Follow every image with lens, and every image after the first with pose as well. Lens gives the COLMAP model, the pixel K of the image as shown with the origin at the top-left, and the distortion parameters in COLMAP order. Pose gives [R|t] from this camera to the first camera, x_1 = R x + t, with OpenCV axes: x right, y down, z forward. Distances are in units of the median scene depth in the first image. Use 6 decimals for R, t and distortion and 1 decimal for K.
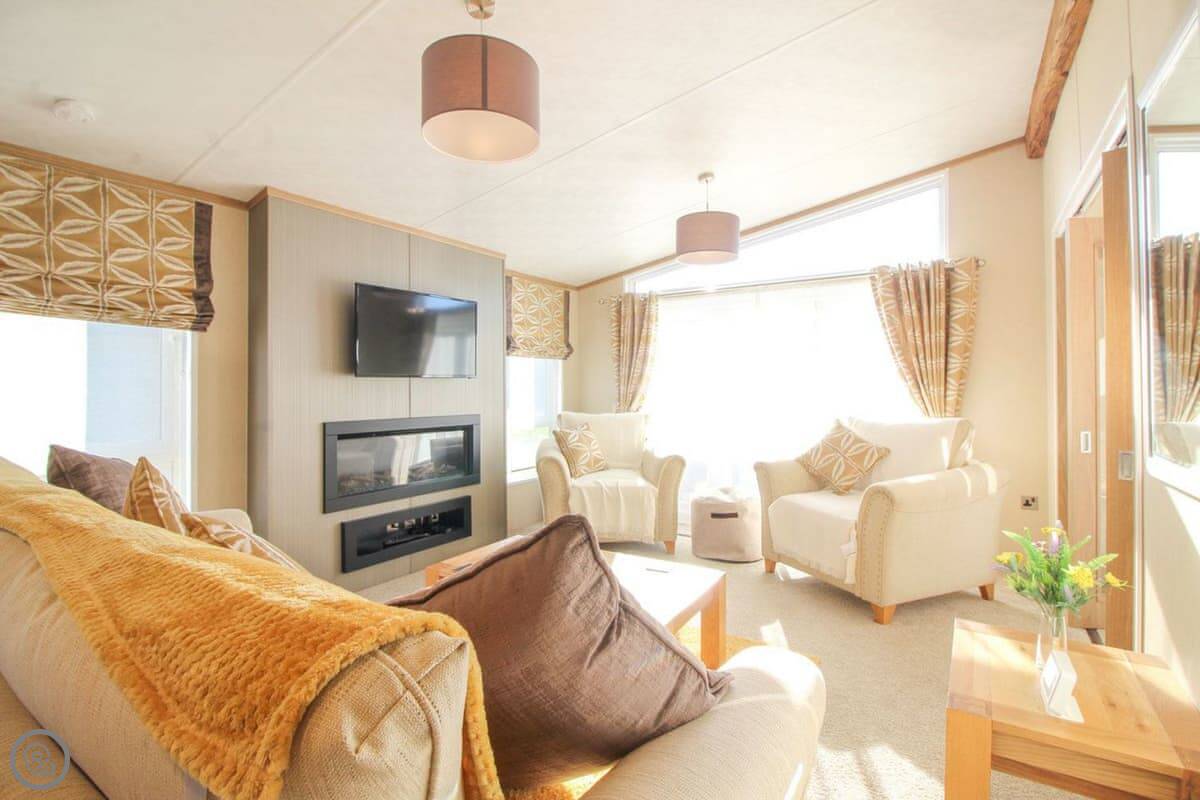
lens RADIAL K [[552.5, 0, 622.4], [0, 552.5, 384.8], [0, 0, 1]] dist [0.000387, -0.009918]
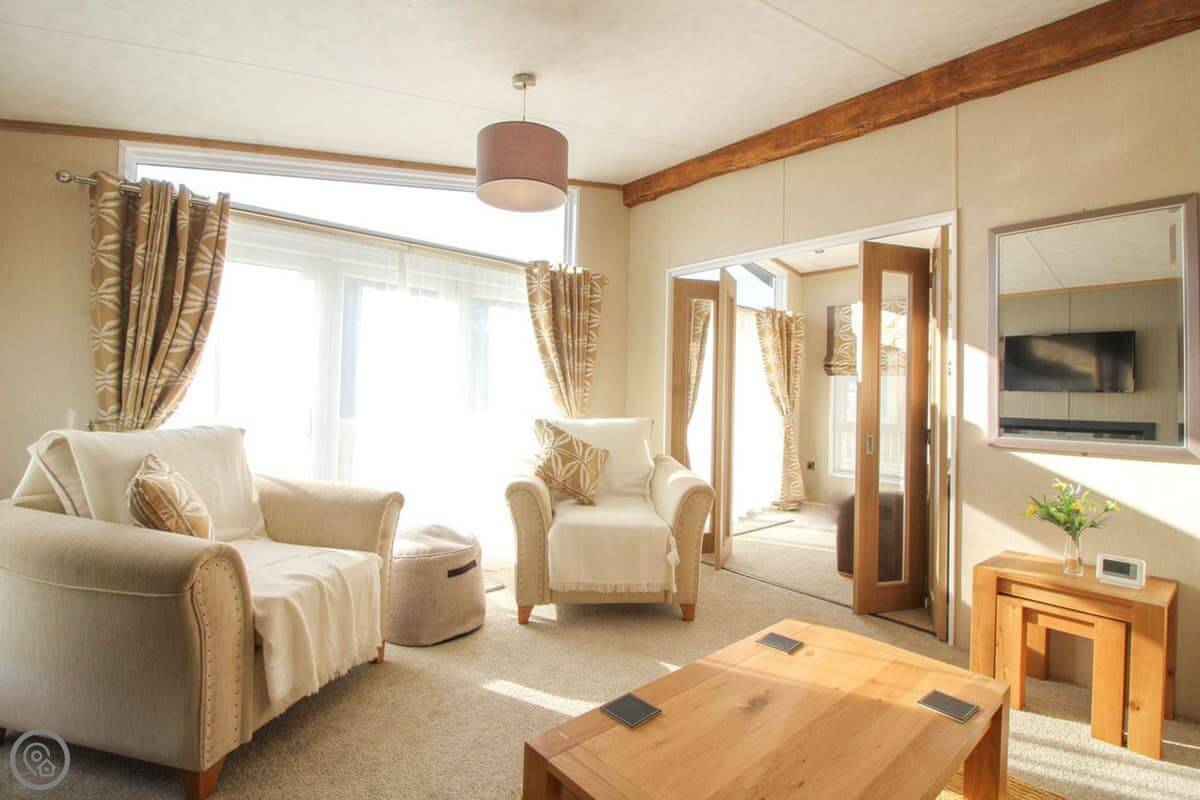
lens RADIAL K [[552.5, 0, 596.3], [0, 552.5, 381.3], [0, 0, 1]] dist [0.000387, -0.009918]
pose [[0.316392, 0.027033, 0.948243, -0.410667], [-0.035979, 0.999217, -0.016481, 0.006434], [-0.947946, -0.028902, 0.317116, 0.605677]]
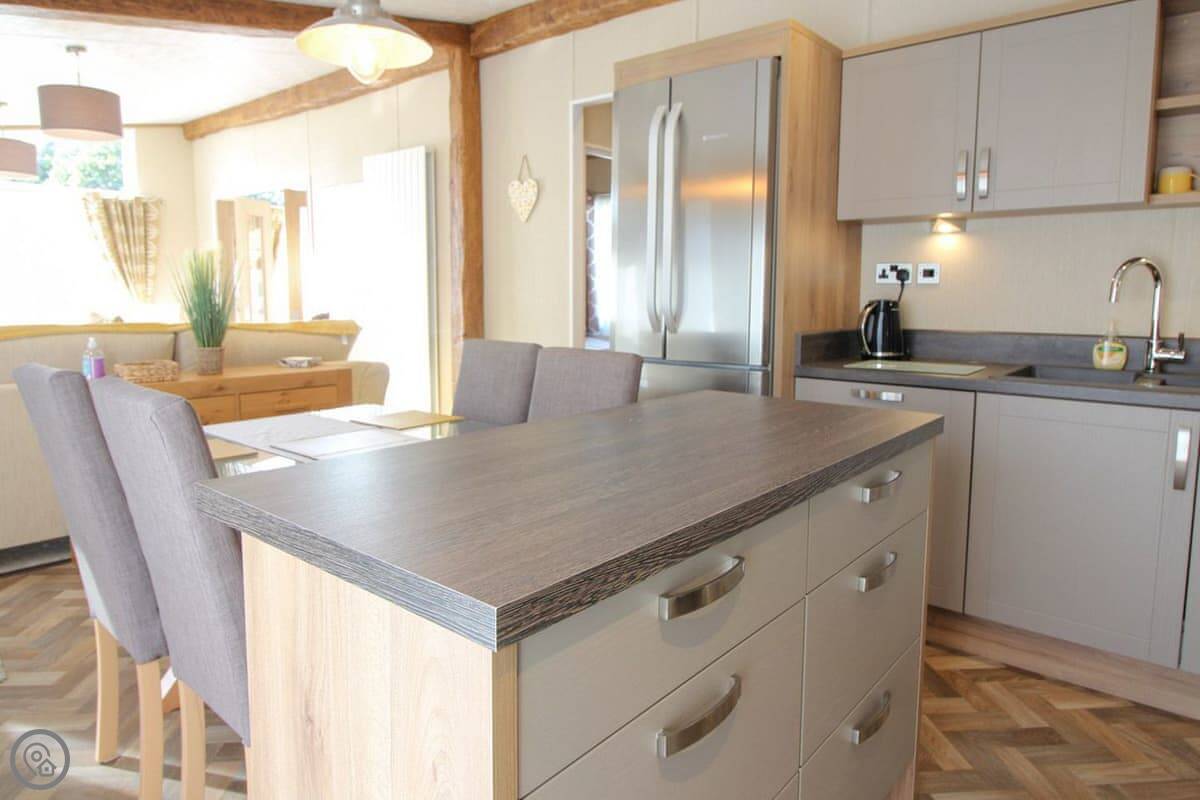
lens RADIAL K [[731.9, 0, 586.3], [0, 731.9, 363.0], [0, 0, 1]] dist [-0.006494, -0.008275]
pose [[0.150382, -0.098283, 0.983731, -1.108111], [-0.017474, 0.994627, 0.102043, -0.006559], [-0.988474, -0.032535, 0.147856, -0.428452]]
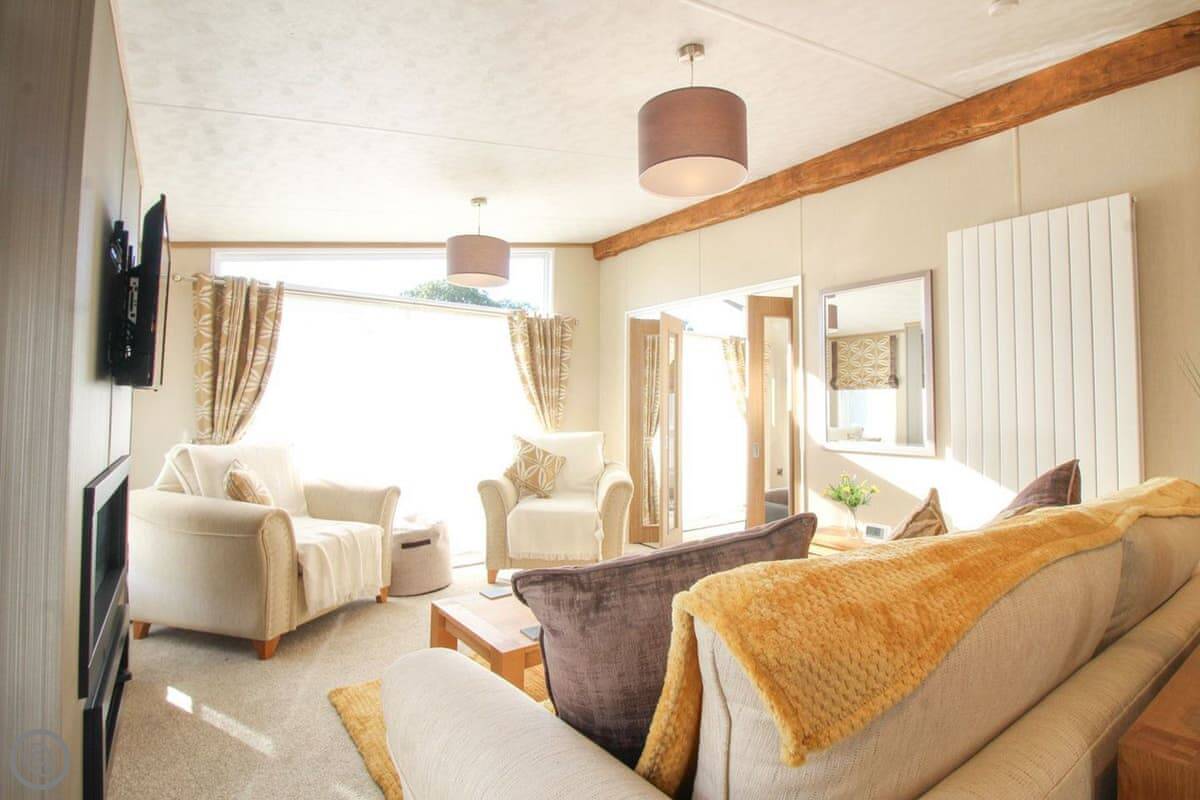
lens RADIAL K [[552.5, 0, 612.3], [0, 552.5, 380.7], [0, 0, 1]] dist [0.000387, -0.009918]
pose [[0.369064, 0.046271, 0.928251, -0.599518], [-0.018986, 0.998927, -0.042245, -0.010470], [-0.929210, -0.002033, 0.369547, 0.355967]]
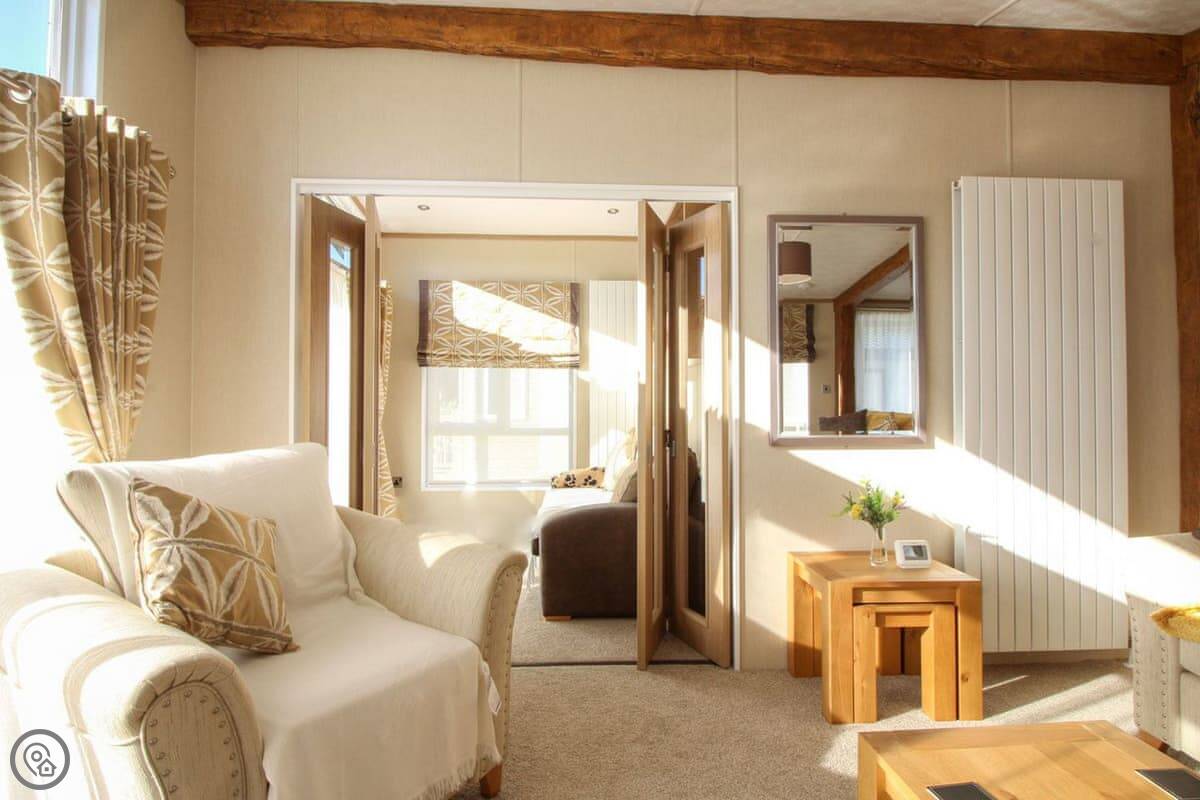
lens RADIAL K [[615.9, 0, 595.2], [0, 615.9, 380.7], [0, 0, 1]] dist [-0.004862, -0.004741]
pose [[-0.556026, 0.014276, 0.831042, -0.105690], [-0.014521, 0.999533, -0.026886, 0.004152], [-0.831038, -0.027016, -0.555559, 0.916042]]
